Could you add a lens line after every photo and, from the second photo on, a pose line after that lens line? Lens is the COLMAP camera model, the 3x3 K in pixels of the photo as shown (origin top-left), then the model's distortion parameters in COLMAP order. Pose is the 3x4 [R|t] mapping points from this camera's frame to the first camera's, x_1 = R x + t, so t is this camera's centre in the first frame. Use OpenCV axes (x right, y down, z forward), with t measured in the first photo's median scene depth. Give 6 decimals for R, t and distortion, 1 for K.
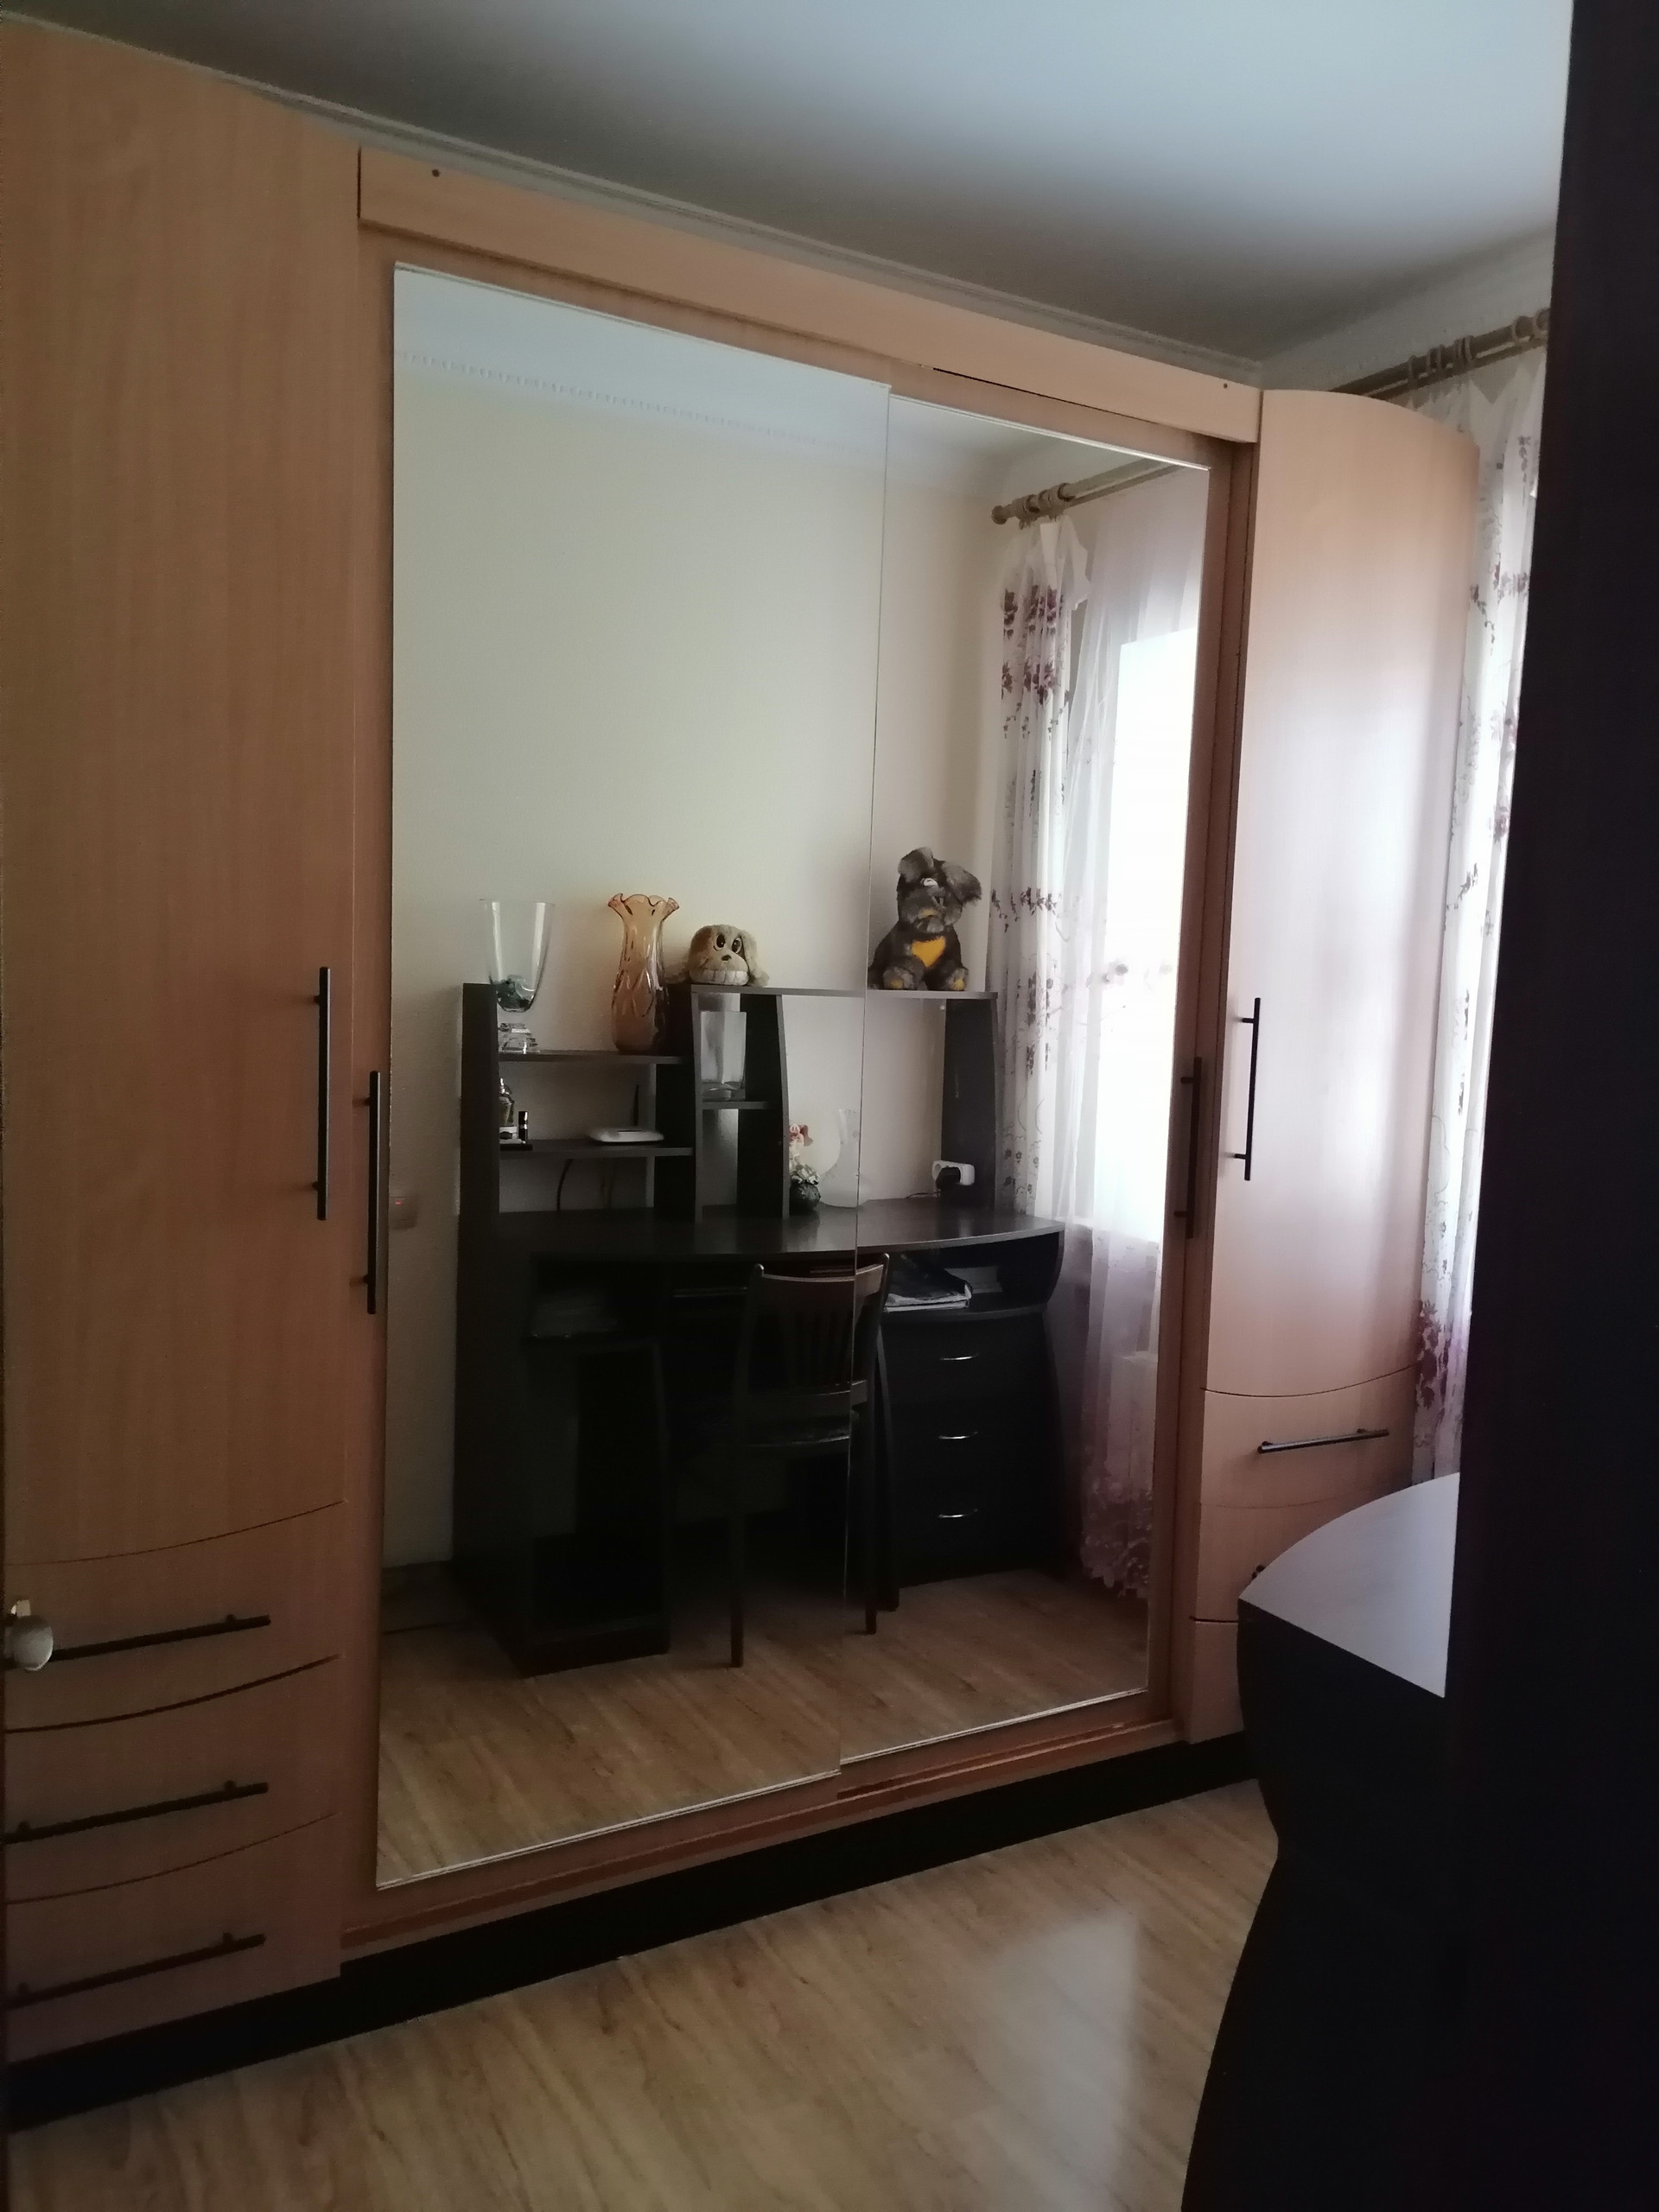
lens RADIAL K [[1669.0, 0, 838.4], [0, 1669.0, 1118.5], [0, 0, 1]] dist [0.106428, -0.135795]
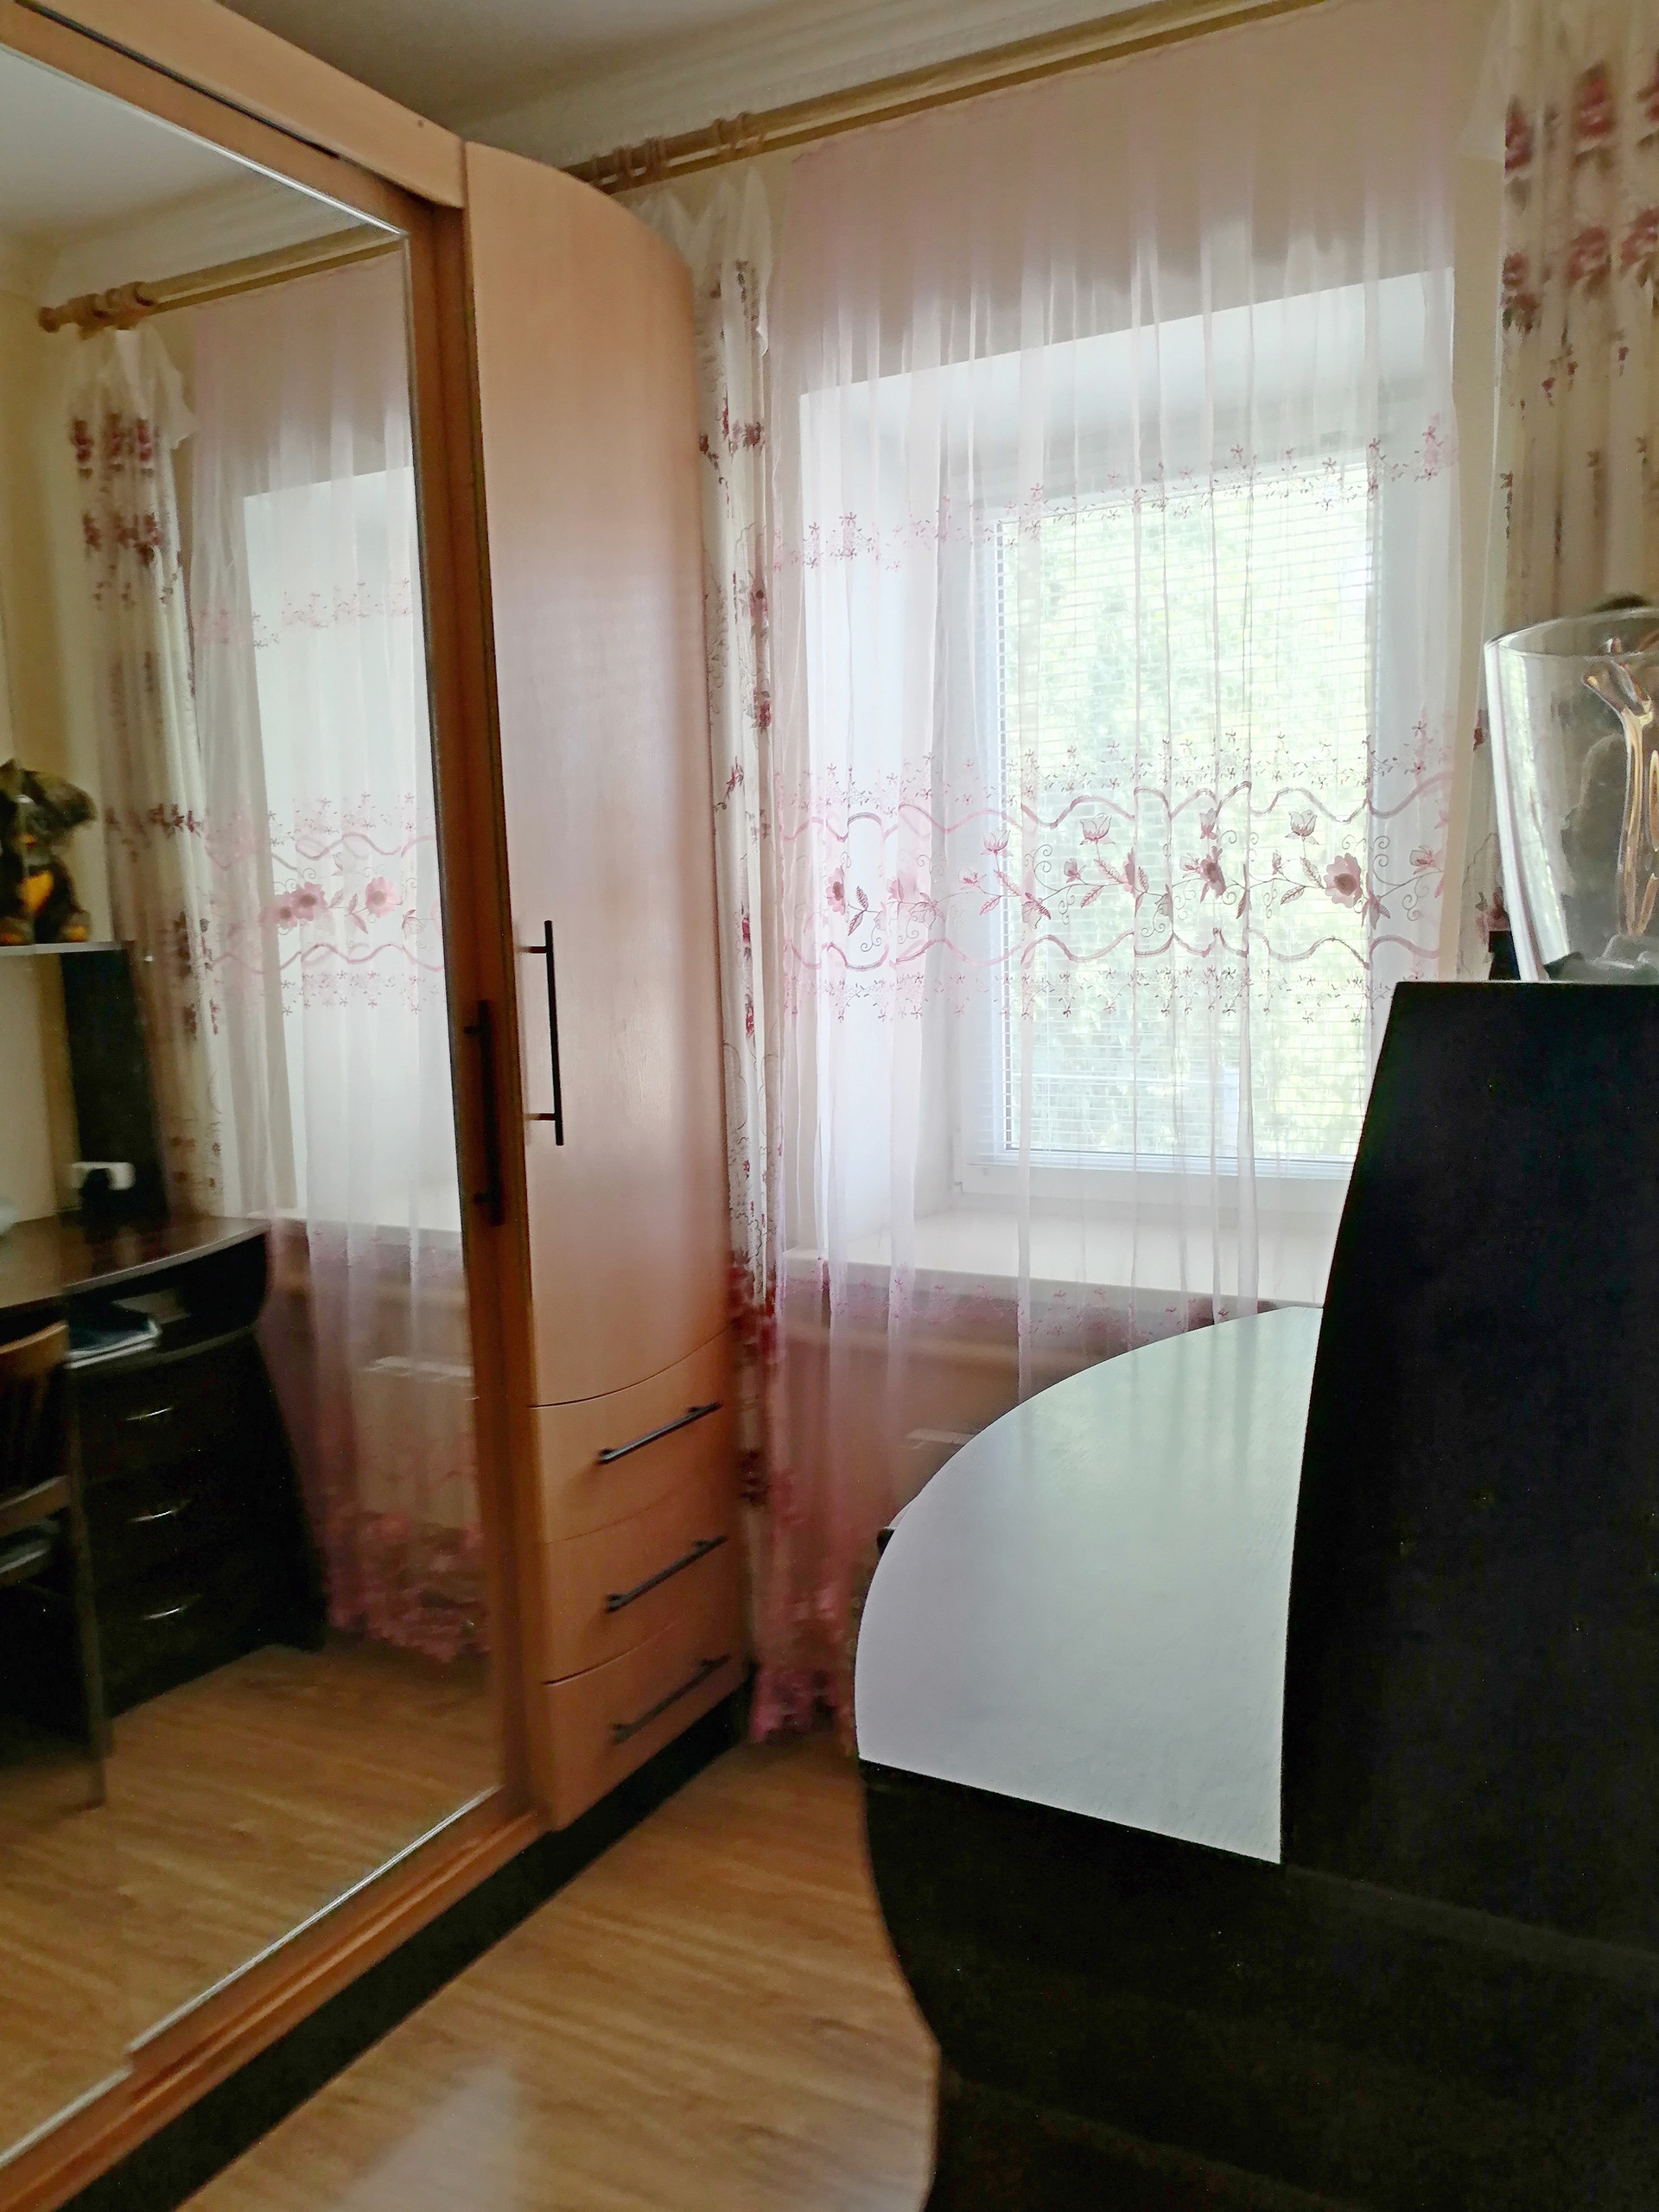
lens RADIAL K [[1669.0, 0, 838.4], [0, 1669.0, 1118.5], [0, 0, 1]] dist [0.106428, -0.135795]
pose [[0.853720, -0.123028, 0.505990, -0.035979], [0.104483, 0.992400, 0.065009, -0.010208], [-0.510143, -0.002632, 0.860086, 0.157185]]
